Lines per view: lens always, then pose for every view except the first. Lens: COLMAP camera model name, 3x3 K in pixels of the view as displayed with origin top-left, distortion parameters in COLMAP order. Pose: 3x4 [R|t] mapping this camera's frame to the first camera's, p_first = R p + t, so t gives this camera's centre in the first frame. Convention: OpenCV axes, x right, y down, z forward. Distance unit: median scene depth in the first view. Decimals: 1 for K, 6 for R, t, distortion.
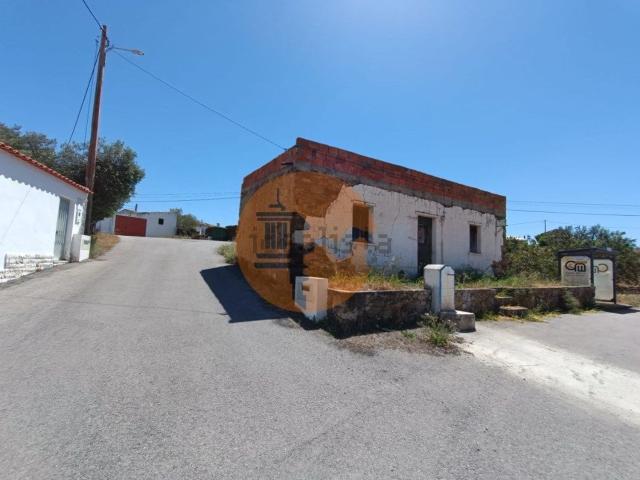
lens RADIAL K [[491.6, 0, 320.0], [0, 491.6, 240.0], [0, 0, 1]] dist [0.023391, -0.000901]
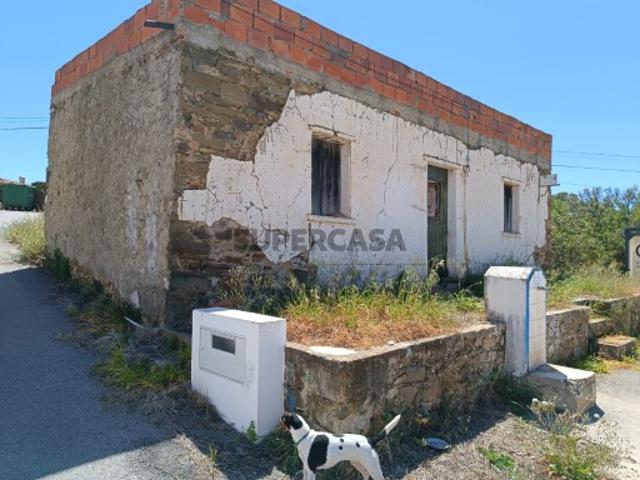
lens RADIAL K [[491.6, 0, 320.0], [0, 491.6, 240.0], [0, 0, 1]] dist [0.023391, -0.000901]
pose [[0.966632, -0.018668, 0.255486, -0.045467], [0.000287, 0.997419, 0.071794, -0.006927], [-0.256167, -0.069325, 0.964143, 0.544800]]
